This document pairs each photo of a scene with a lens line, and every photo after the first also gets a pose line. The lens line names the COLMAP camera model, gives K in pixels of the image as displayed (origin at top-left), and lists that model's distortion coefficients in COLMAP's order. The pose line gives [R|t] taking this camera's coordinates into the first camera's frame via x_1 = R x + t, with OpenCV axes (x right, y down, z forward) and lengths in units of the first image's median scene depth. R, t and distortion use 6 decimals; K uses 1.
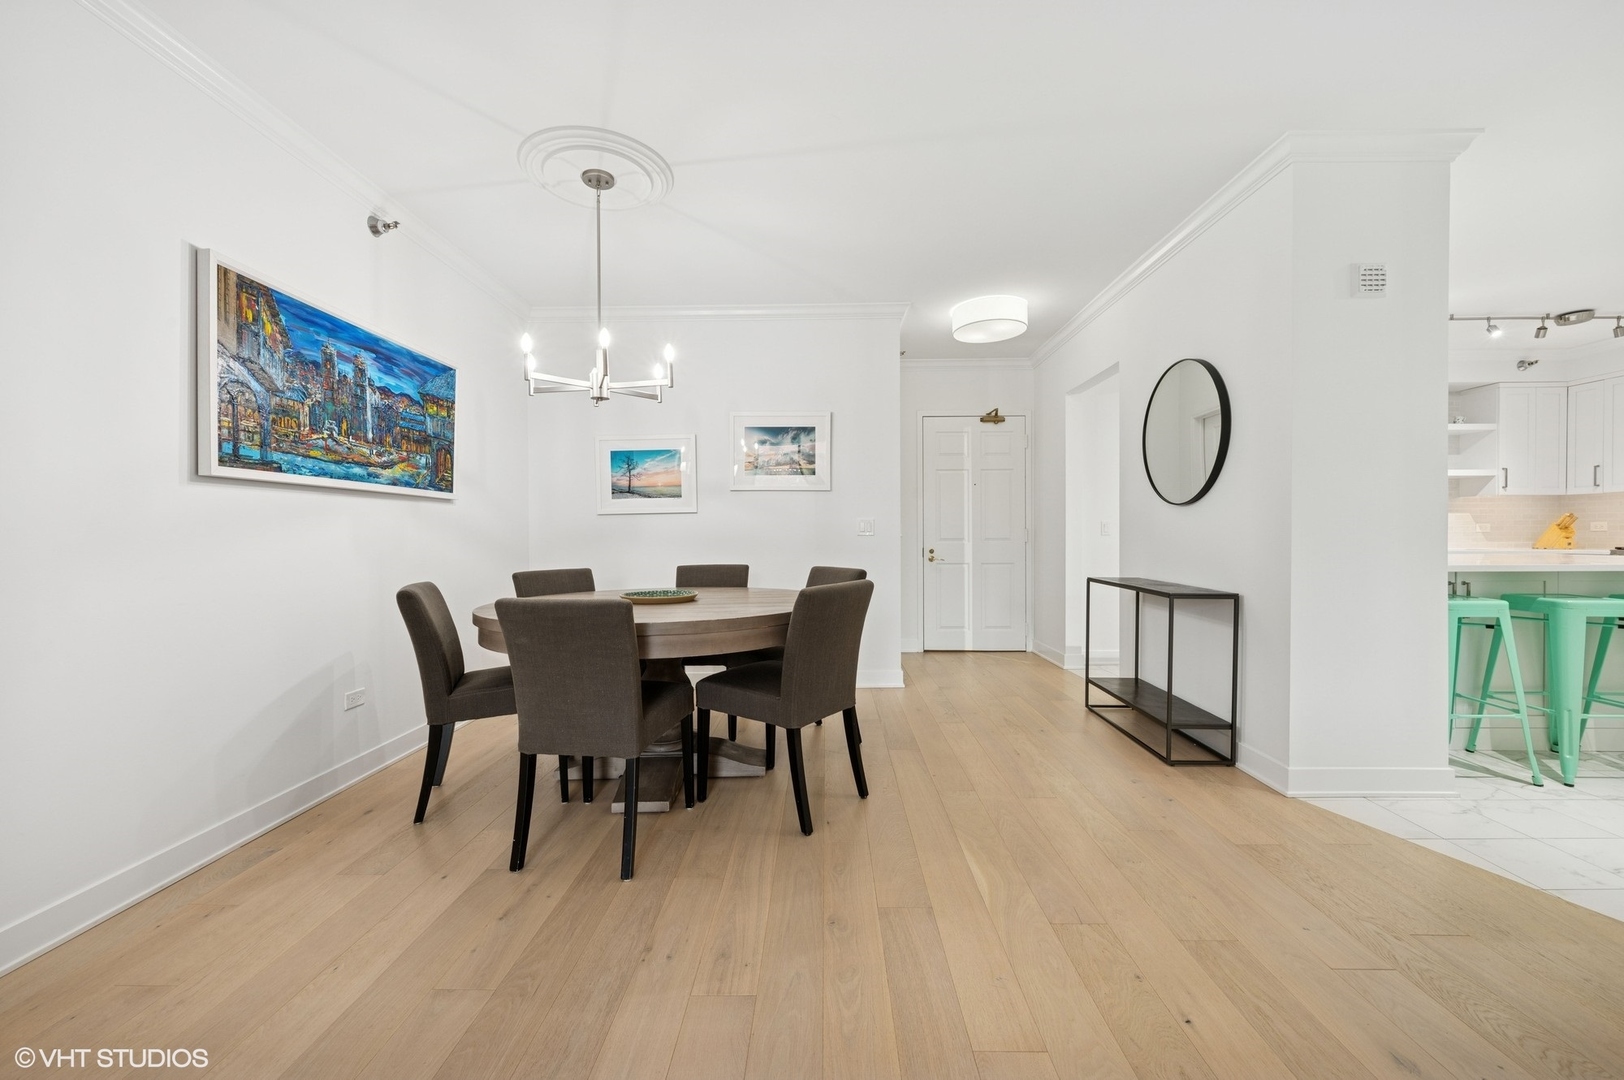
lens RADIAL K [[647.4, 0, 808.1], [0, 647.4, 540.2], [0, 0, 1]] dist [-0.001549, -0.000249]
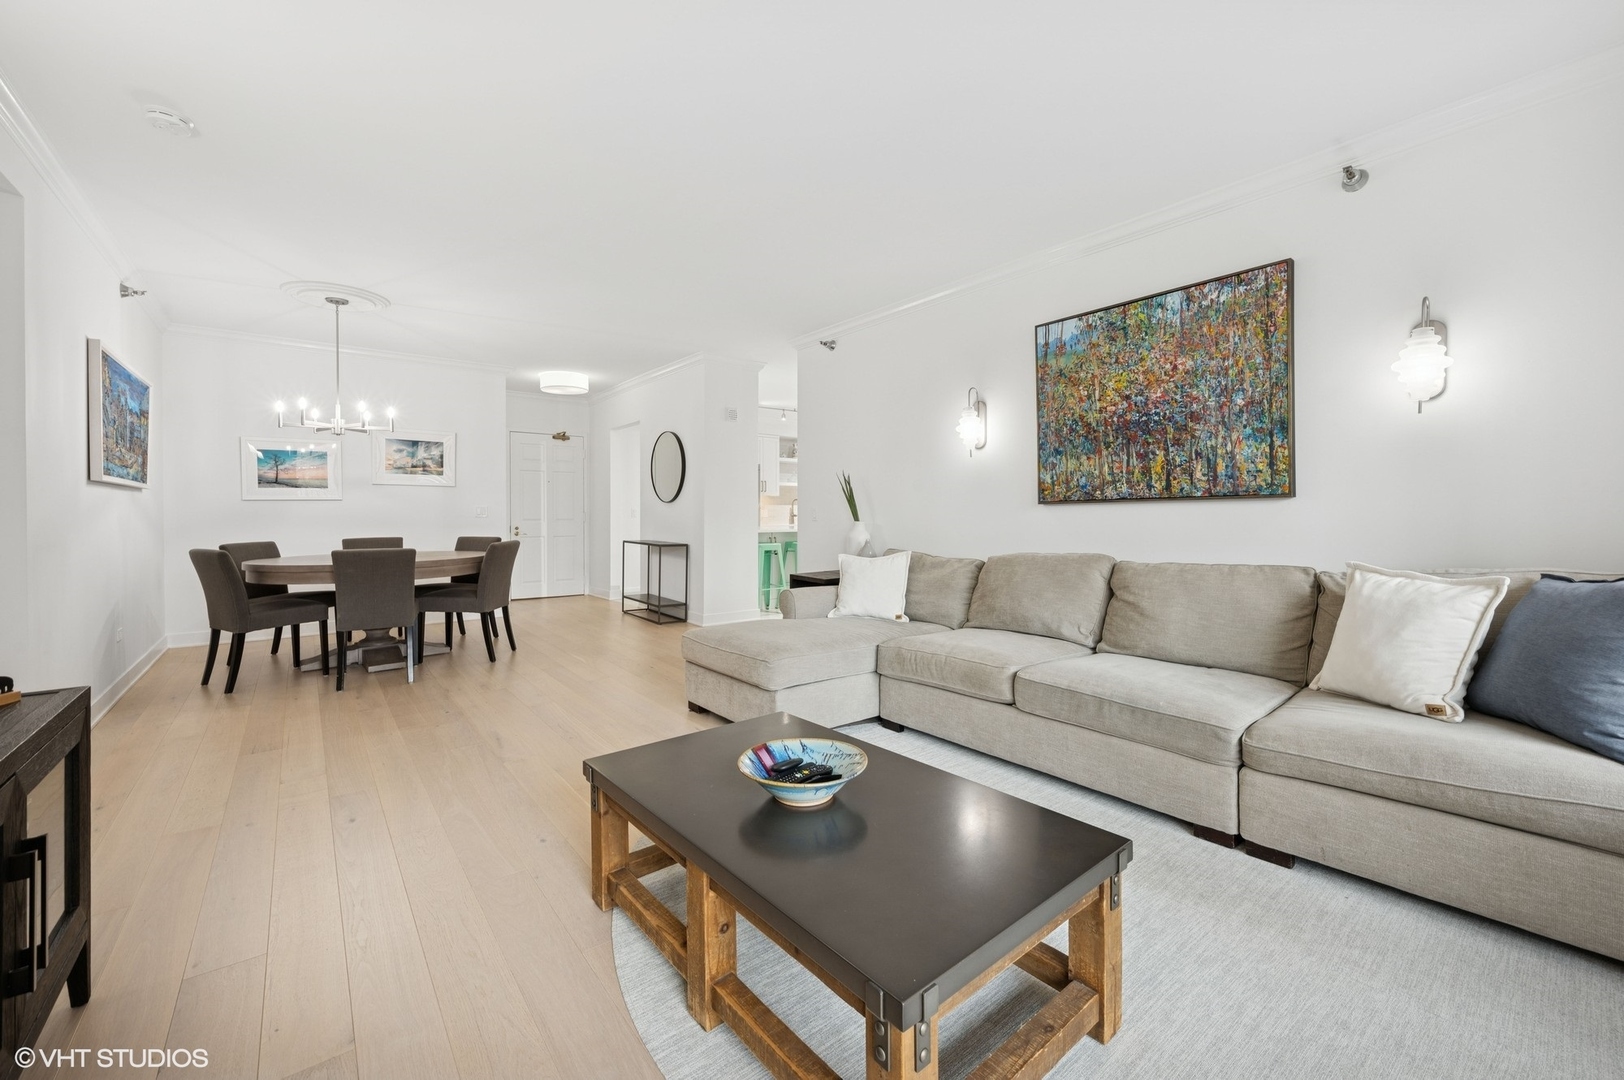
lens RADIAL K [[647.4, 0, 810.9], [0, 647.4, 523.5], [0, 0, 1]] dist [-0.001549, -0.000249]
pose [[0.773865, -0.004653, 0.633333, -0.310216], [0.001350, 0.999983, 0.005697, 0.000063], [-0.633349, -0.003554, 0.773859, -0.739108]]
